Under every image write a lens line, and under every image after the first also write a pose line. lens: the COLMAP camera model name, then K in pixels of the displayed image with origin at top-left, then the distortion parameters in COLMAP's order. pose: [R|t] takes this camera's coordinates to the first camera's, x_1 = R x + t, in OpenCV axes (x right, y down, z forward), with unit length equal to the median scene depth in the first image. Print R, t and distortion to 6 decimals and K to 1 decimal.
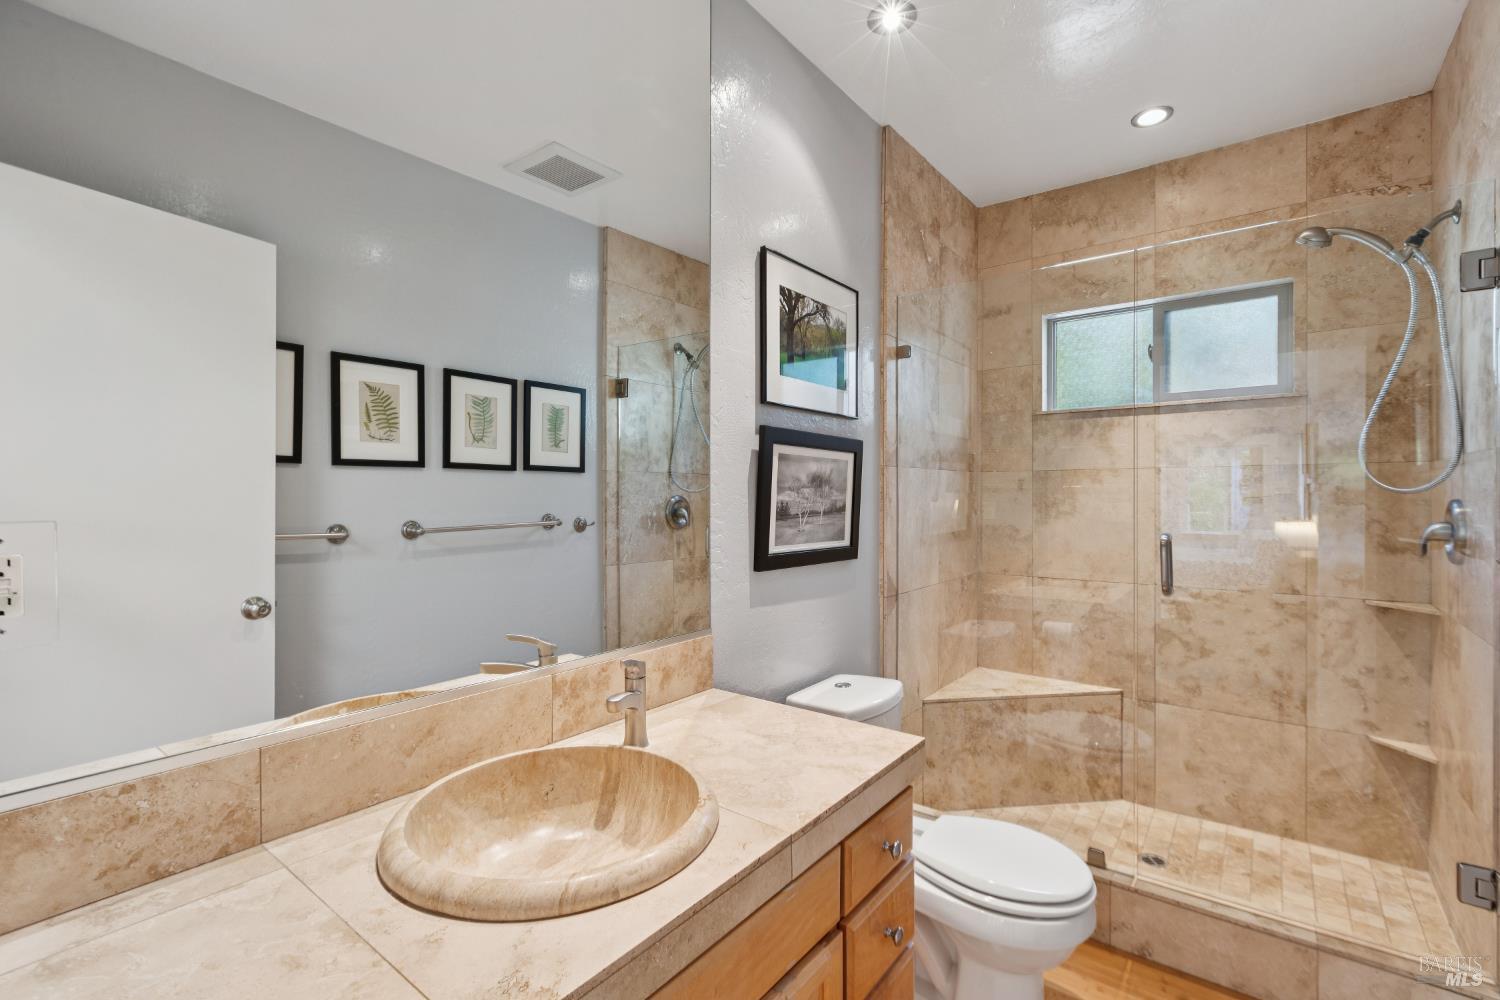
lens RADIAL K [[683.3, 0, 746.0], [0, 683.3, 498.4], [0, 0, 1]] dist [0.000453, 0.002834]
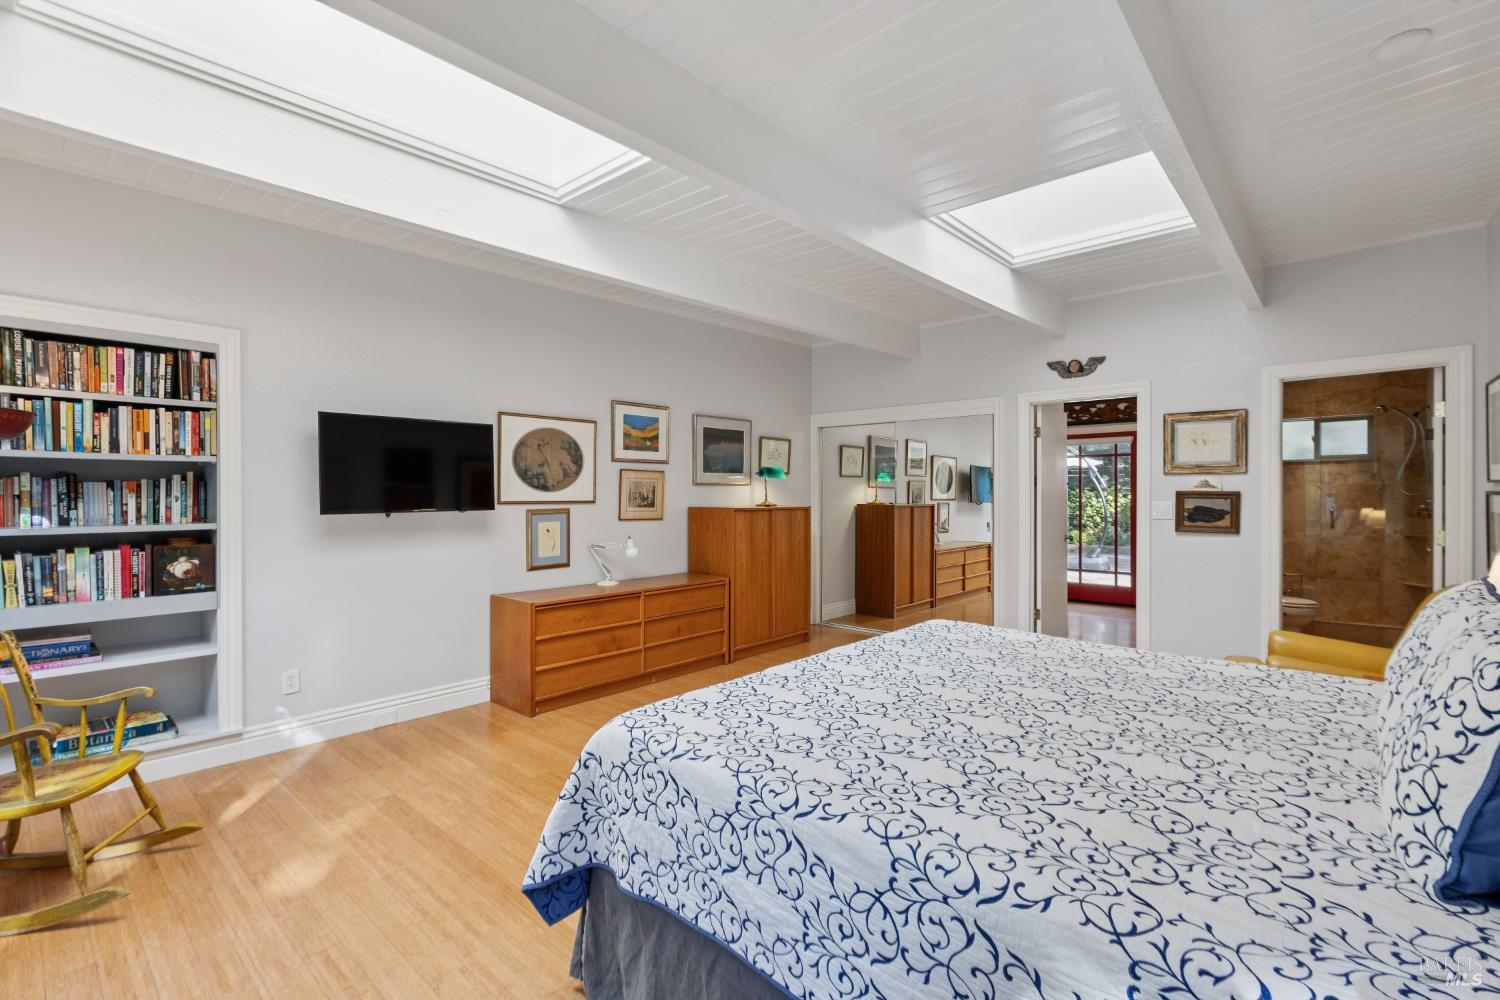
lens RADIAL K [[683.3, 0, 753.7], [0, 683.3, 498.2], [0, 0, 1]] dist [0.000453, 0.002834]
pose [[0.998487, -0.002818, -0.054919, -1.460418], [0.002757, 0.999996, -0.001175, -0.001530], [0.054923, 0.001021, 0.998490, -1.788944]]
